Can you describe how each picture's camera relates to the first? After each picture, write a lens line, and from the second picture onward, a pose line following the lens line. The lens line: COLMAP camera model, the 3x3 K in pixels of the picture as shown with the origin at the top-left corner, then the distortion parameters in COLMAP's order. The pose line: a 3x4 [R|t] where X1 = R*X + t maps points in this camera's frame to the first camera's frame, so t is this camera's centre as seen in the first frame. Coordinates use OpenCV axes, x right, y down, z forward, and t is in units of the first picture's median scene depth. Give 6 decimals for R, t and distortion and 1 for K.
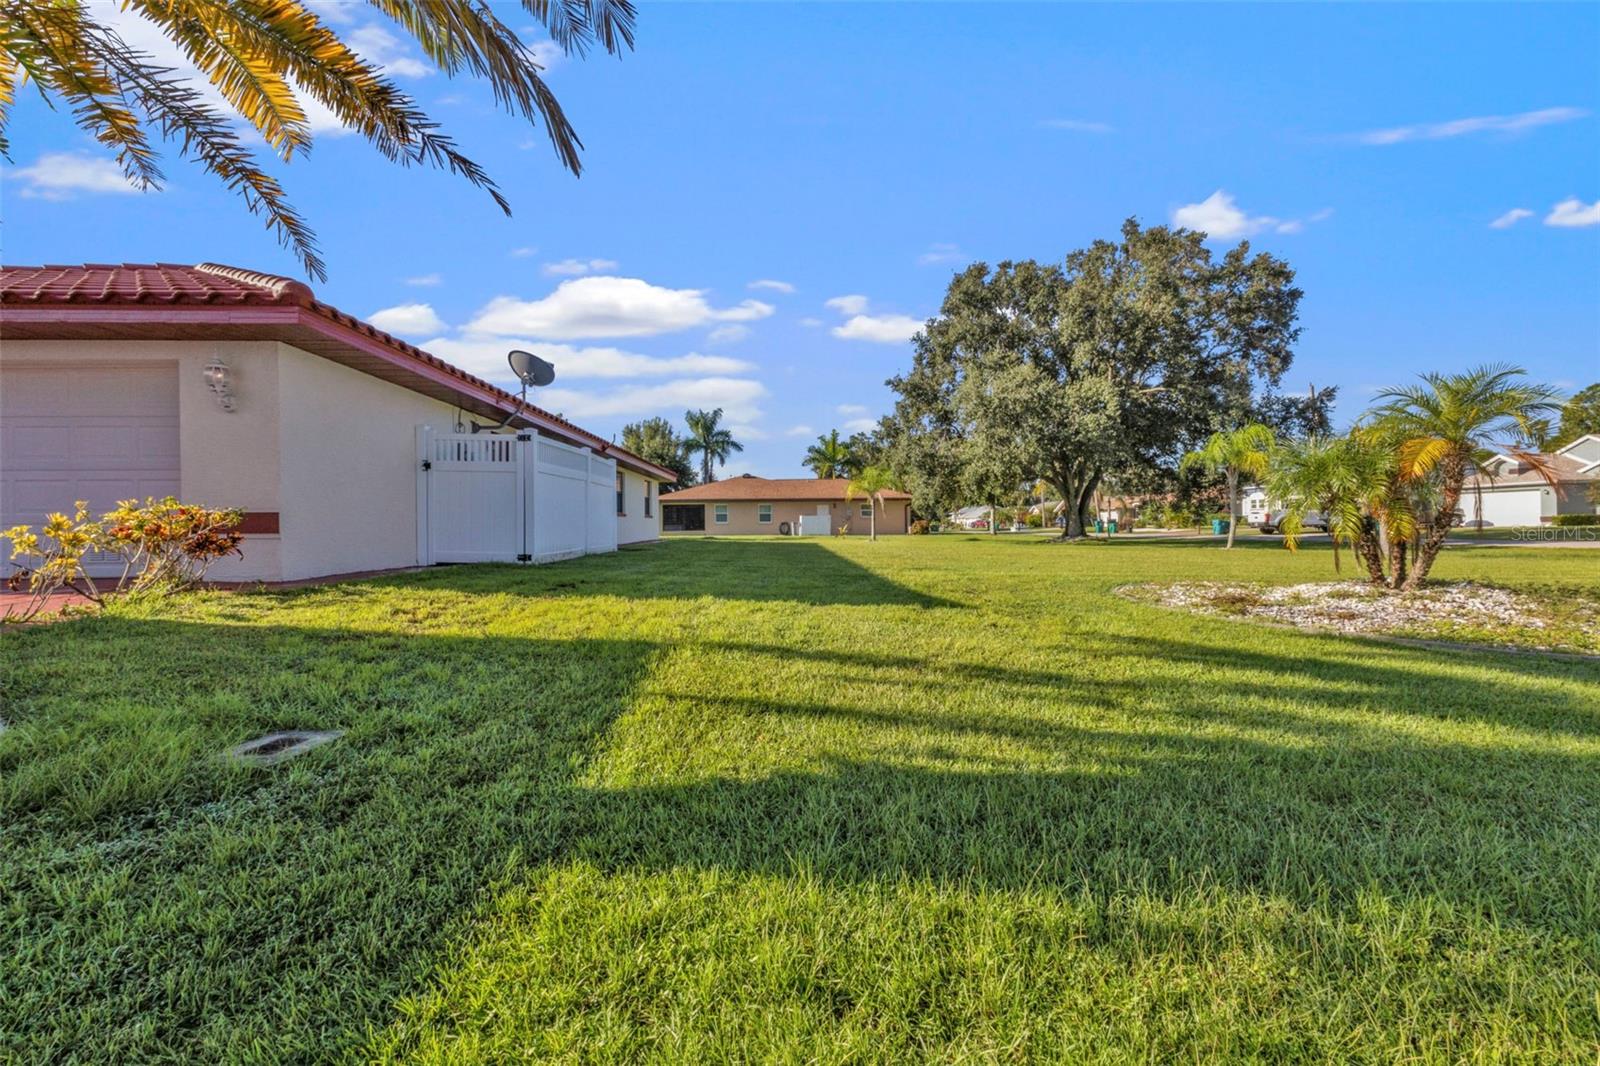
lens RADIAL K [[723.1, 0, 776.2], [0, 723.1, 525.3], [0, 0, 1]] dist [0.031414, 0.000168]
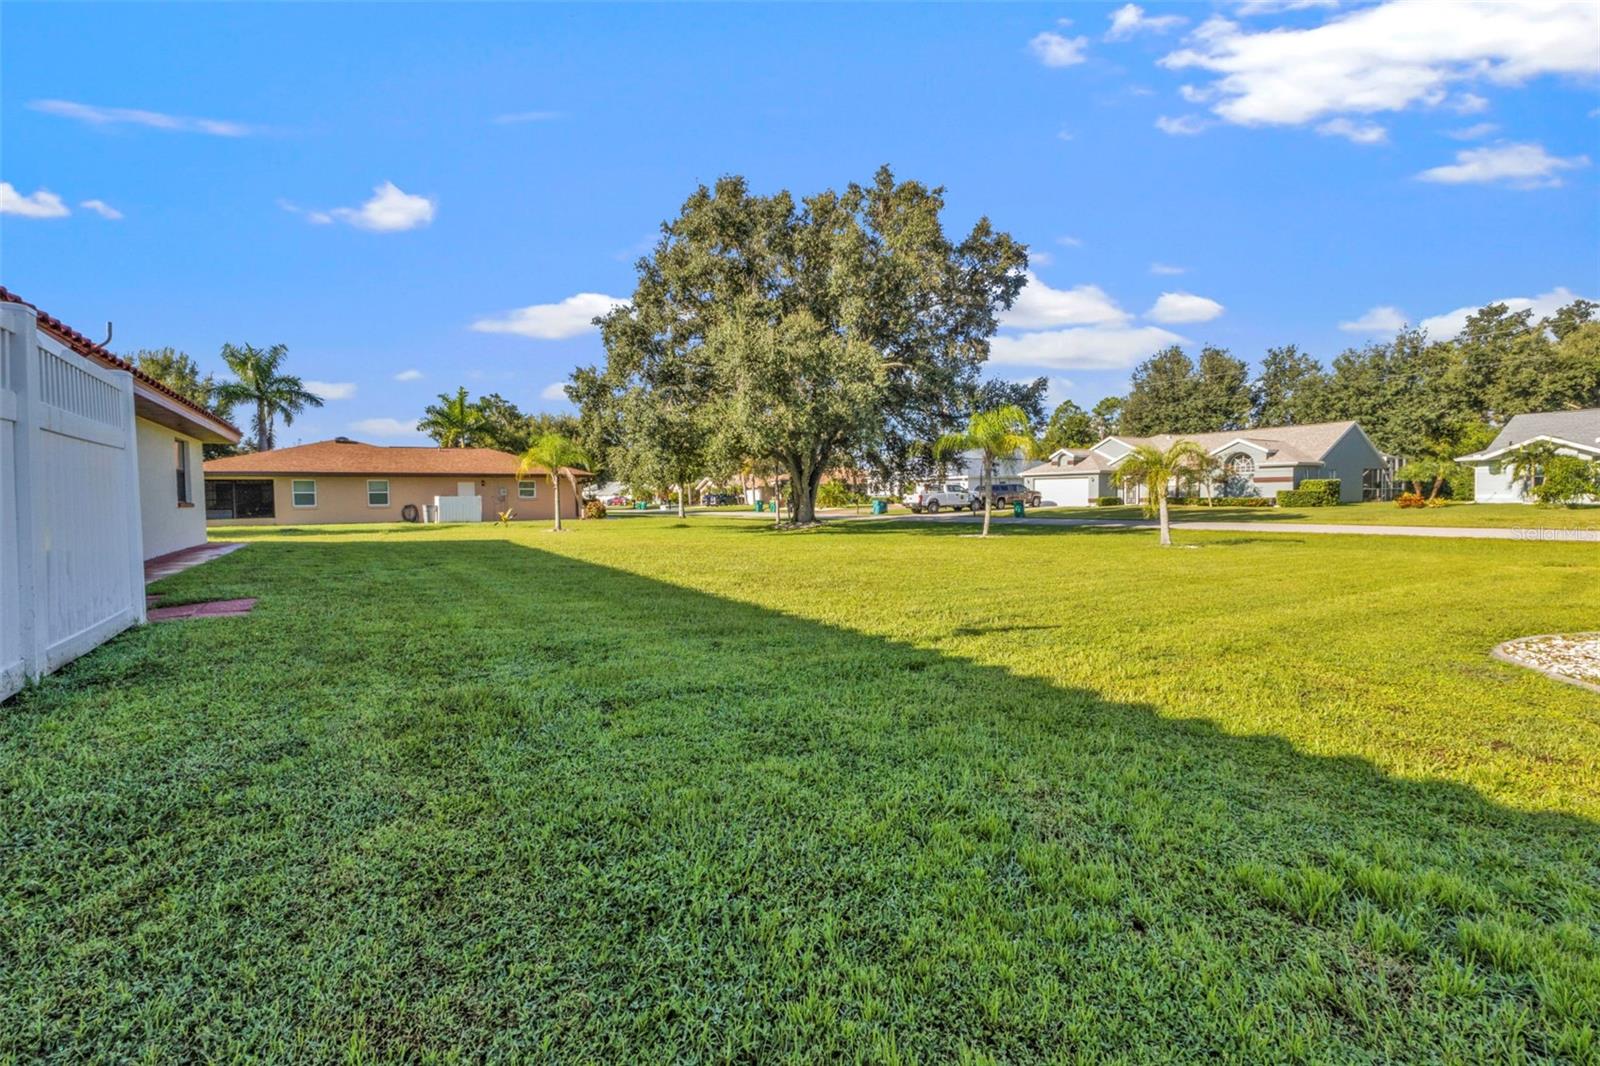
lens RADIAL K [[711.0, 0, 805.3], [0, 711.0, 516.7], [0, 0, 1]] dist [0.001083, 0.000000]
pose [[0.837811, -0.016171, 0.545721, -0.048665], [0.004130, 0.999720, 0.023285, -0.007744], [-0.545945, -0.017254, 0.837643, 0.184637]]
